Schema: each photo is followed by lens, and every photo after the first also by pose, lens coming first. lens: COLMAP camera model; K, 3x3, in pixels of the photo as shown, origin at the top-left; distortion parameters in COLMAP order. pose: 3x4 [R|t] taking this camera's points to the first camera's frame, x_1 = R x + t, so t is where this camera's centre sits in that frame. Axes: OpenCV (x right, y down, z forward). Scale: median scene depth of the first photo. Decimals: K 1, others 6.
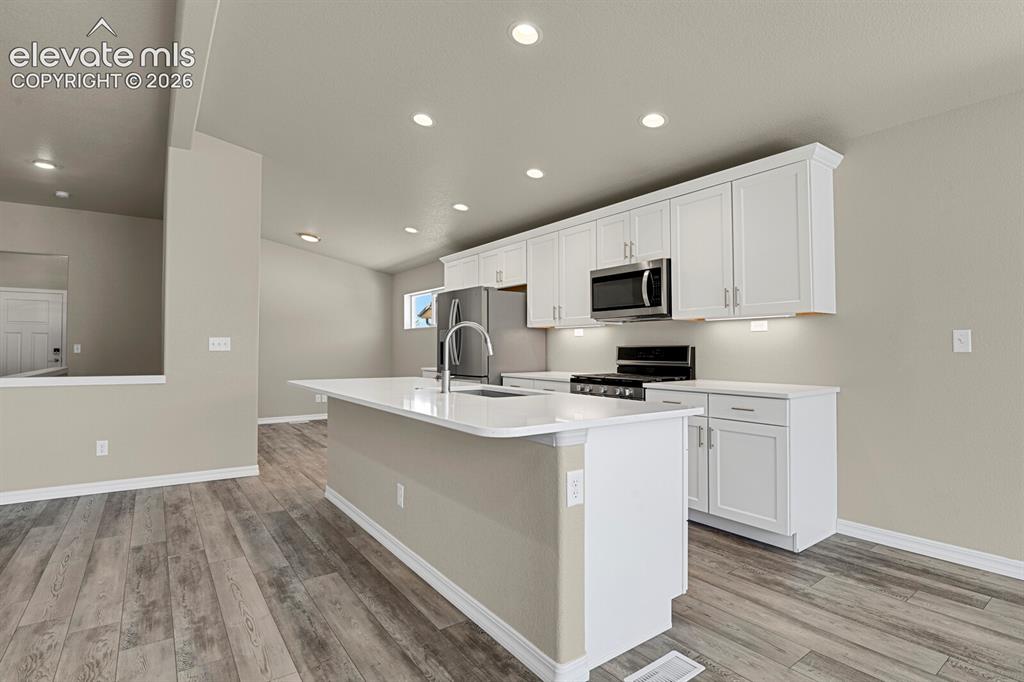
lens RADIAL K [[499.7, 0, 516.7], [0, 499.7, 339.2], [0, 0, 1]] dist [-0.029149, 0.000606]
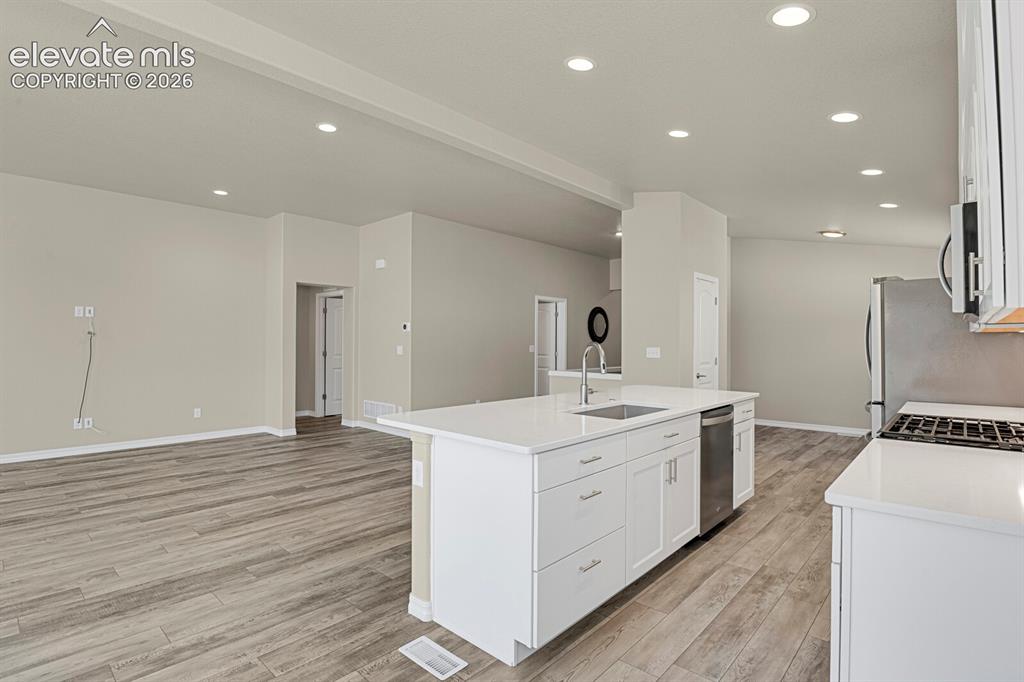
lens RADIAL K [[499.7, 0, 516.7], [0, 499.7, 339.2], [0, 0, 1]] dist [-0.029149, 0.000606]
pose [[0.204100, -0.003646, -0.978943, 0.735937], [0.018248, 0.999833, 0.000081, -0.038592], [0.978780, -0.017880, 0.204133, 0.472786]]
